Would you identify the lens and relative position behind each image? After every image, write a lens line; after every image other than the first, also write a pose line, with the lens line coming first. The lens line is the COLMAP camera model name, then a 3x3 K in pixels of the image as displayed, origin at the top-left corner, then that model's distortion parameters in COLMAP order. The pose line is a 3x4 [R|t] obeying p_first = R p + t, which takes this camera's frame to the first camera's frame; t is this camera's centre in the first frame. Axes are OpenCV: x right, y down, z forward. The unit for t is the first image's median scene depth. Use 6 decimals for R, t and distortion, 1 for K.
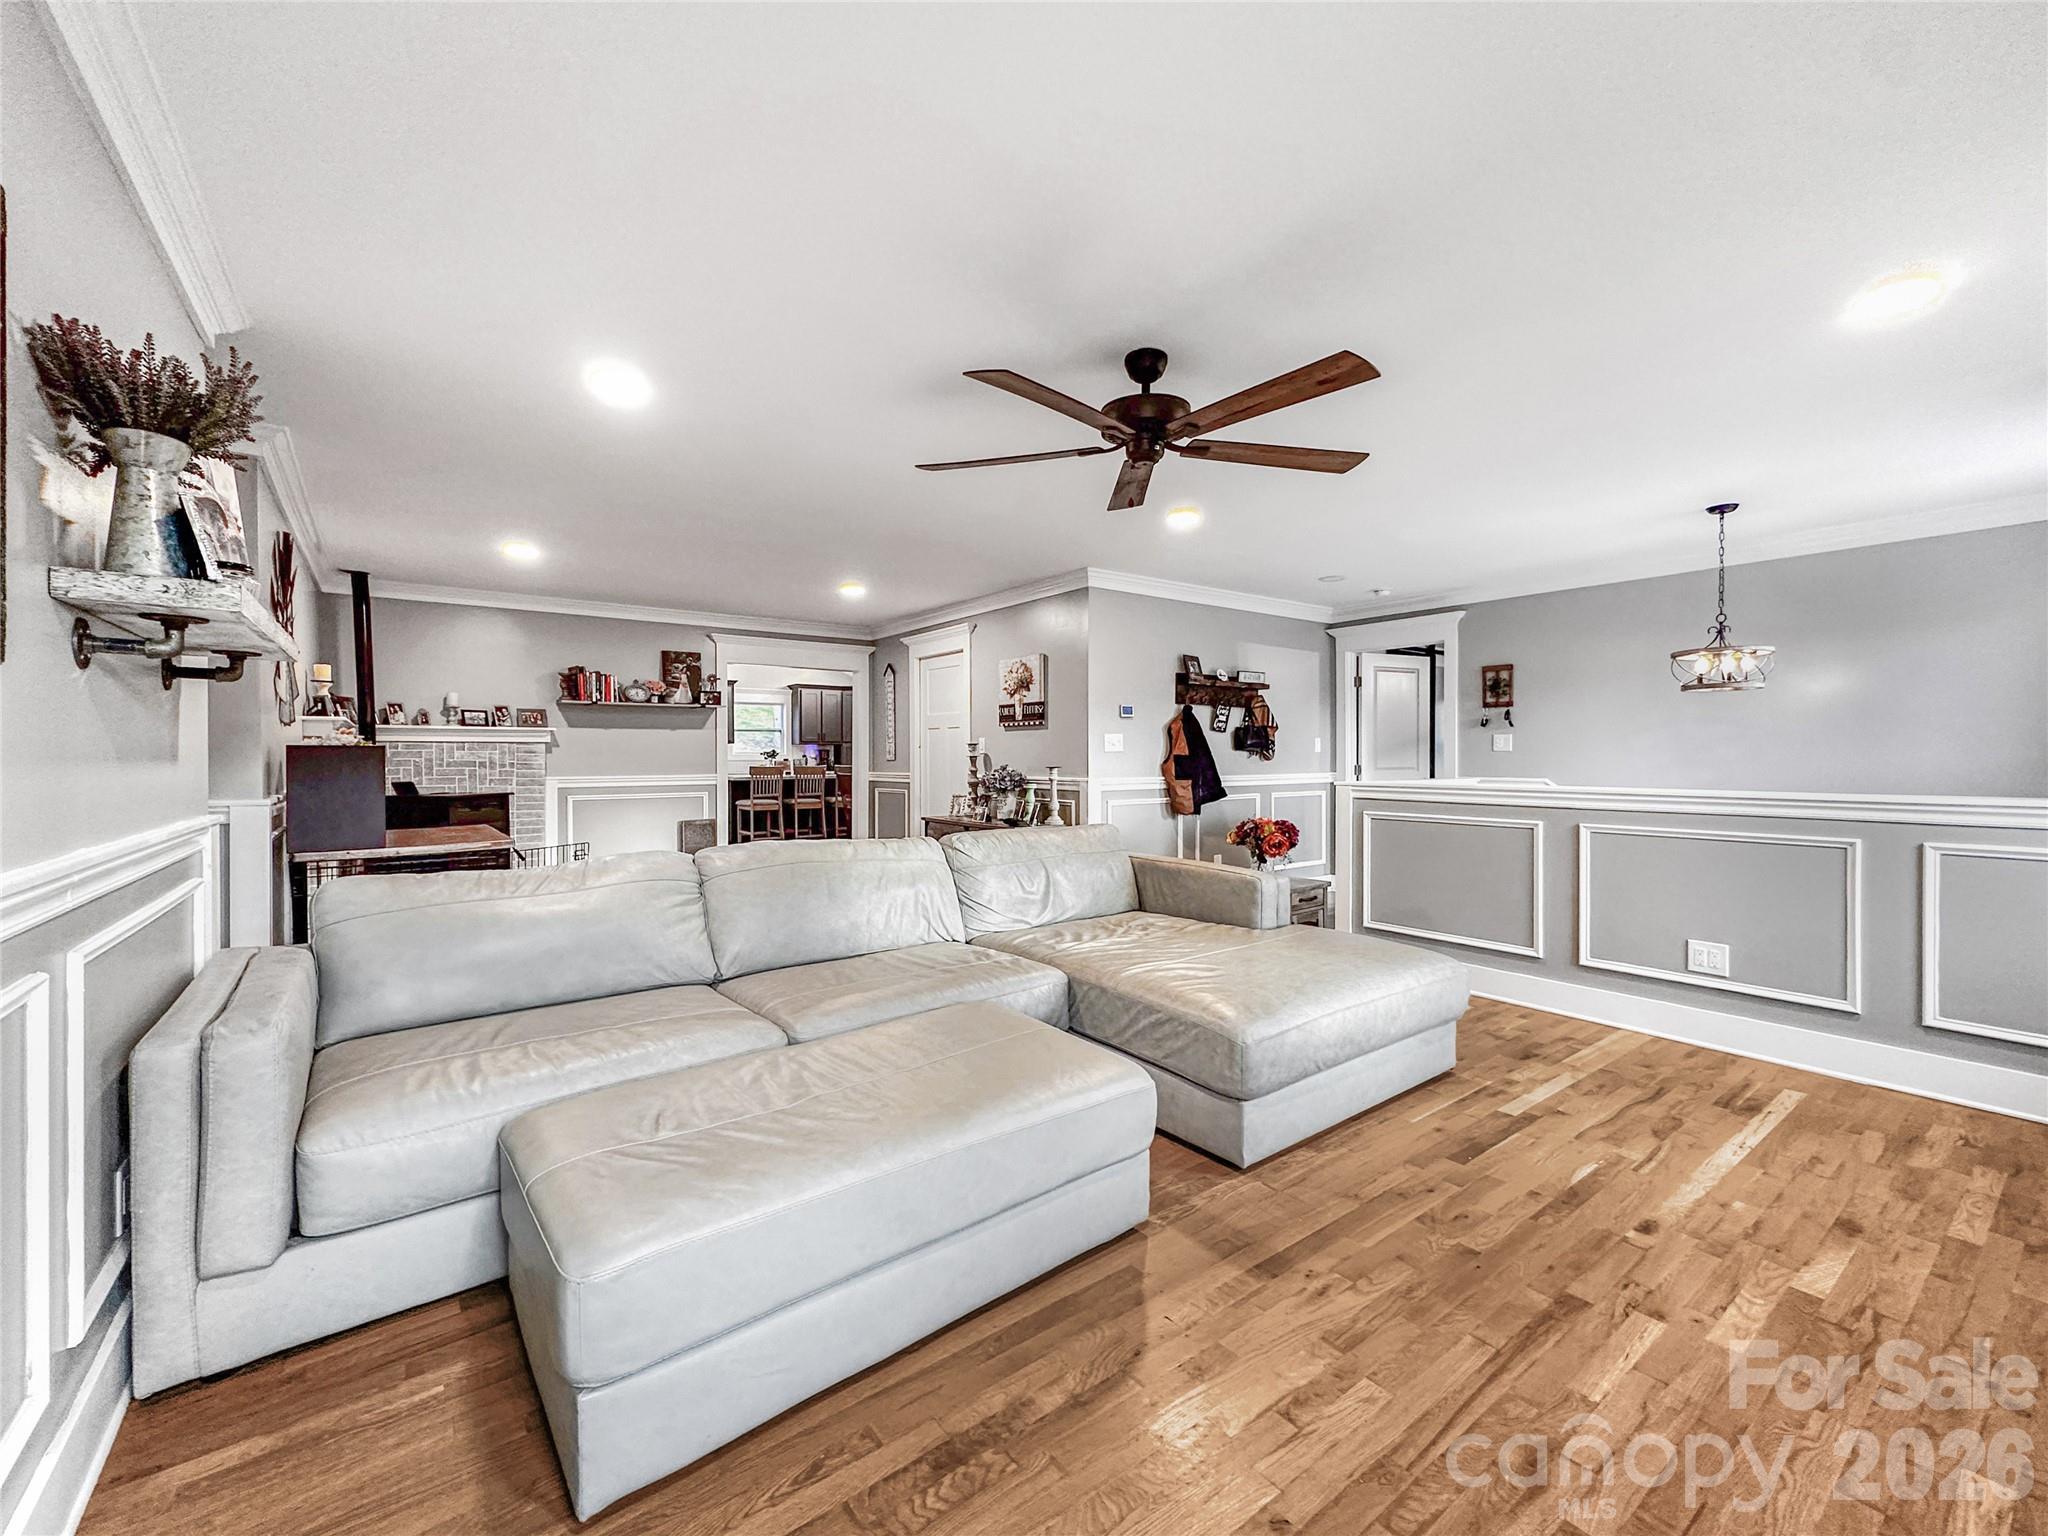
lens RADIAL K [[823.5, 0, 1043.5], [0, 823.5, 763.5], [0, 0, 1]] dist [0.011215, -0.000015]
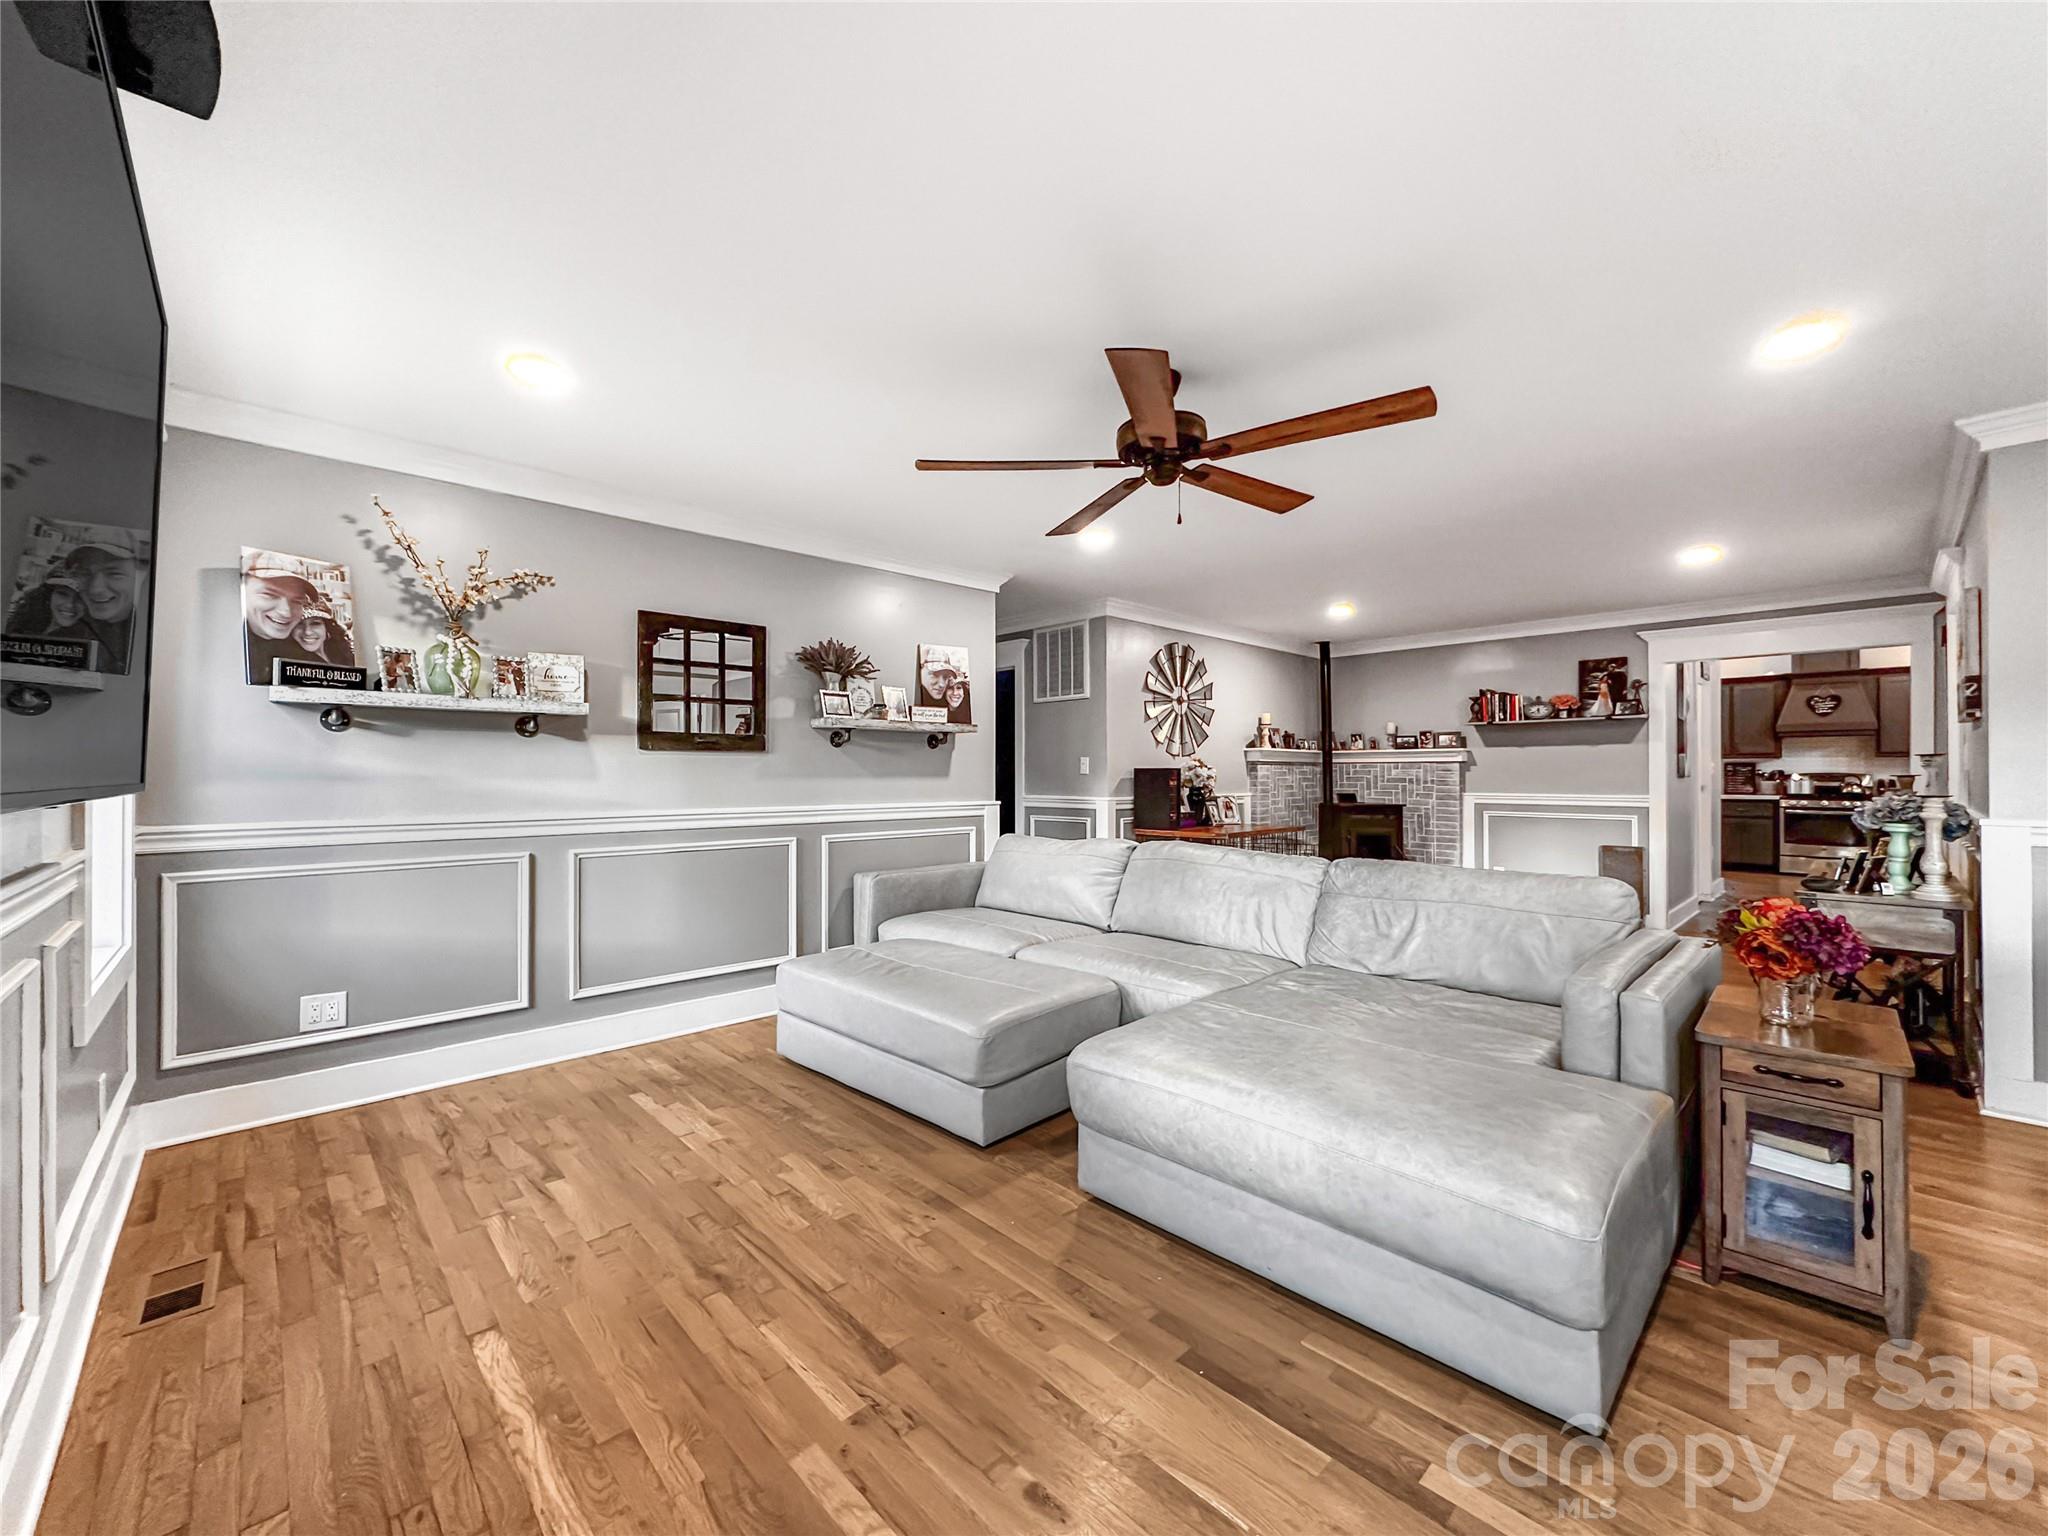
lens RADIAL K [[837.4, 0, 1018.3], [0, 837.4, 767.0], [0, 0, 1]] dist [-0.000261, 0.000136]
pose [[0.101204, -0.006922, -0.994842, 0.472893], [-0.008146, 0.999937, -0.007786, -0.004852], [0.994832, 0.008892, 0.101141, 0.310452]]
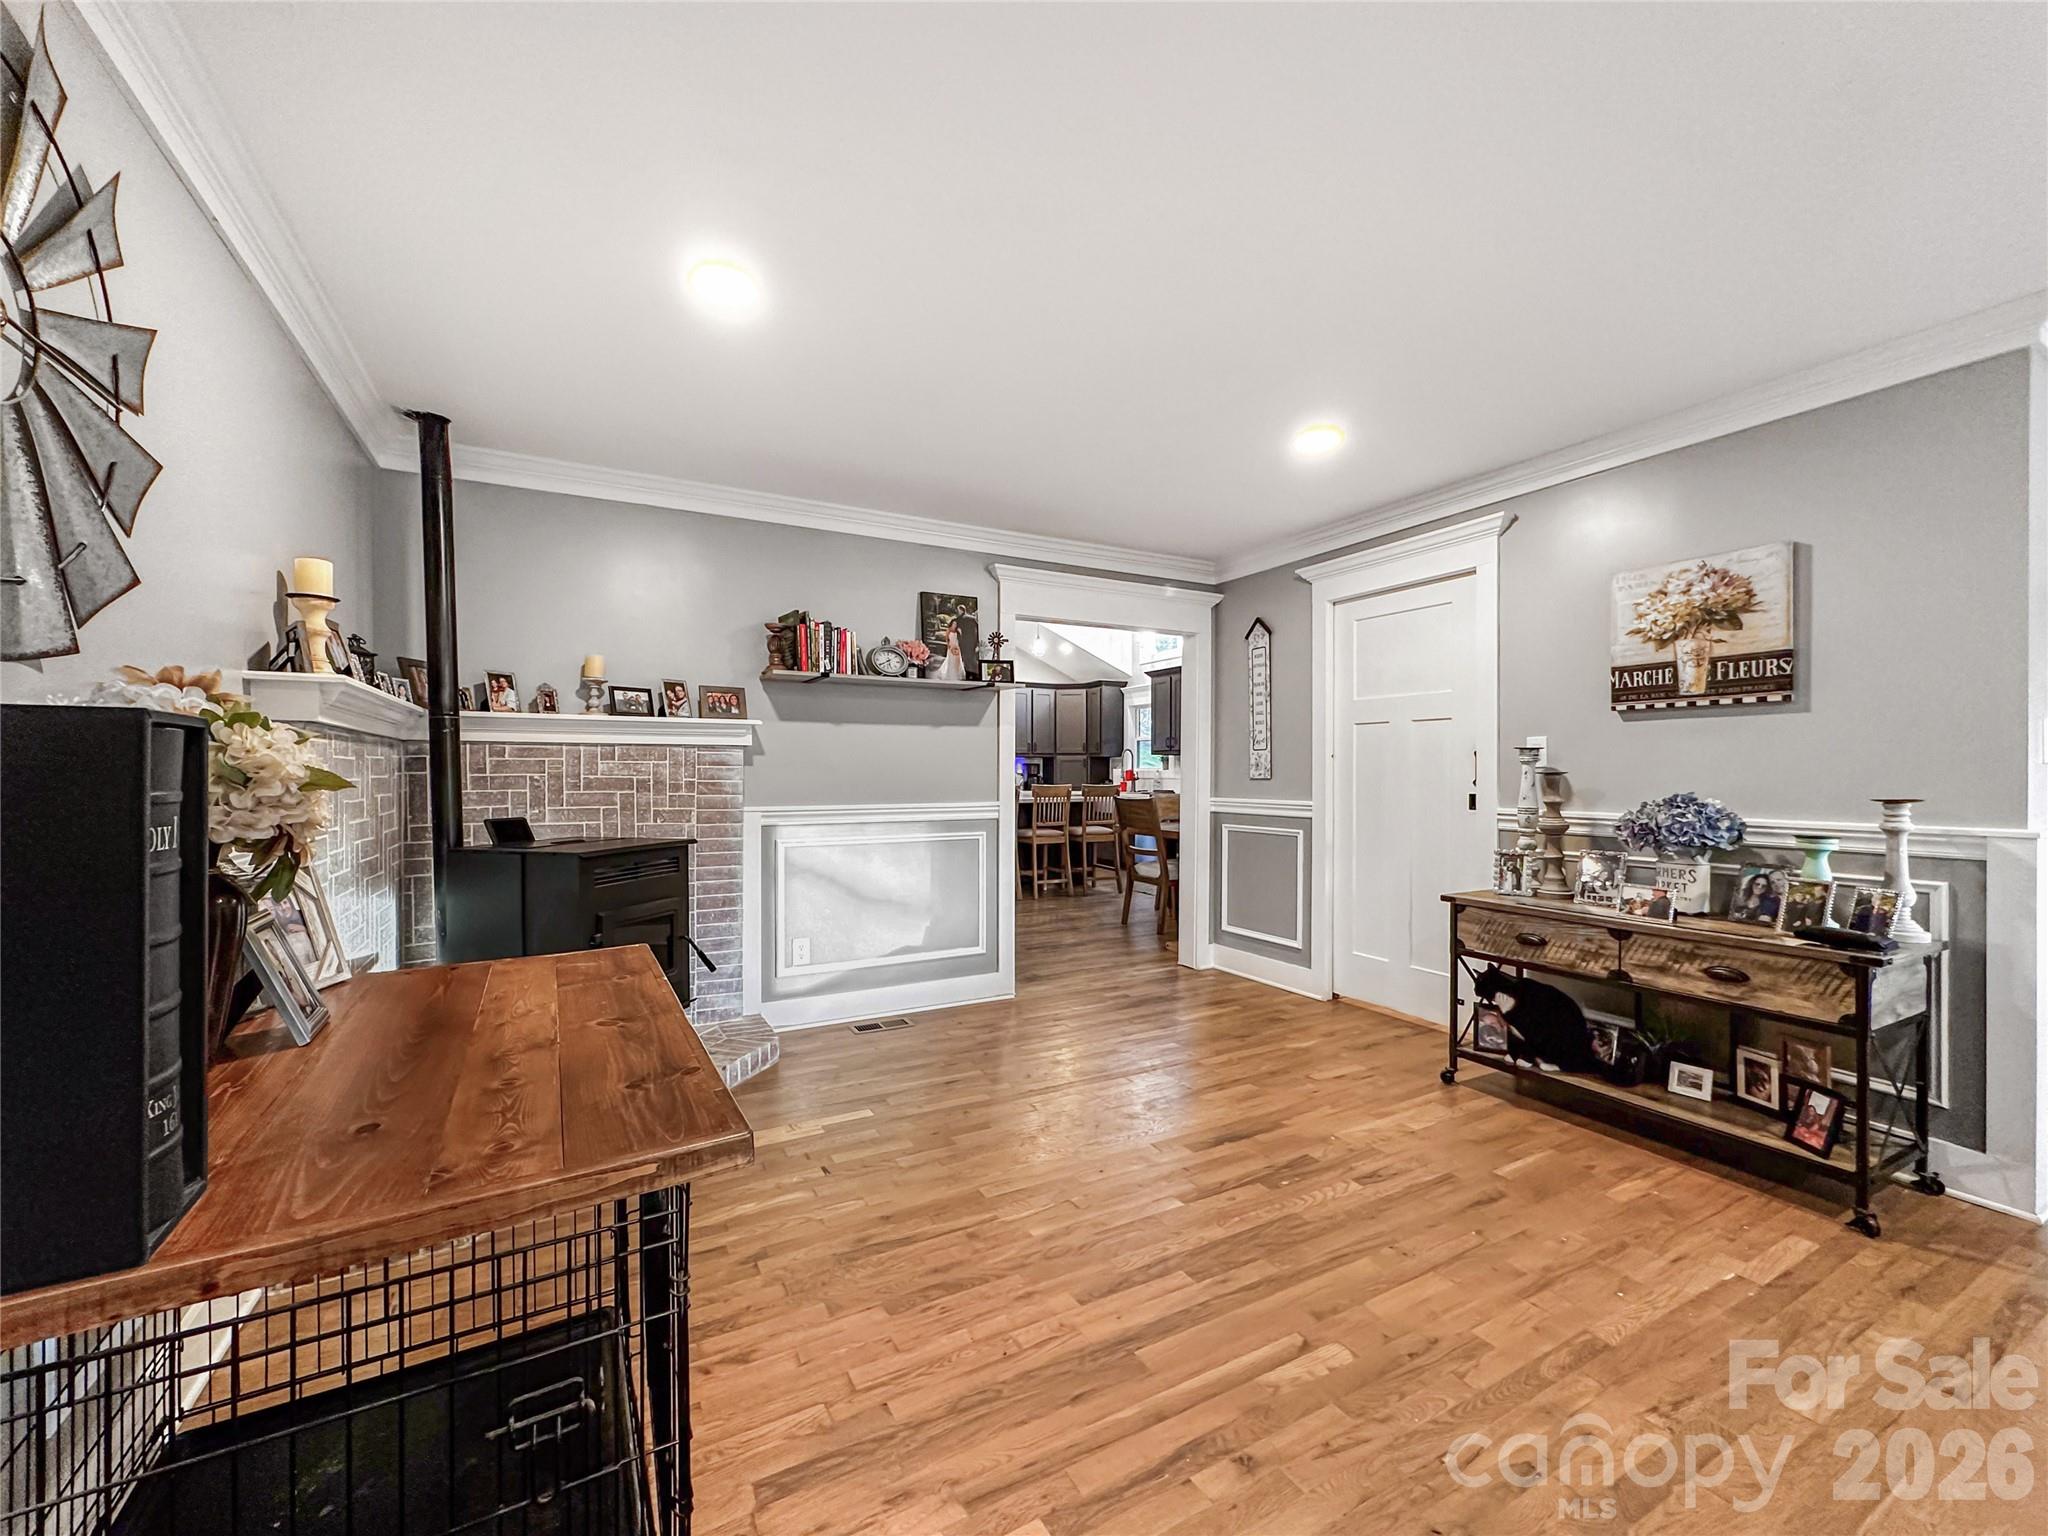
lens RADIAL K [[818.6, 0, 1024.0], [0, 818.6, 768.0], [0, 0, 1]] dist [-0.000776, -0.000097]
pose [[0.986390, 0.001940, -0.164412, -0.332914], [-0.004144, 0.999906, -0.013063, -0.004205], [0.164371, 0.013566, 0.986305, 0.496600]]
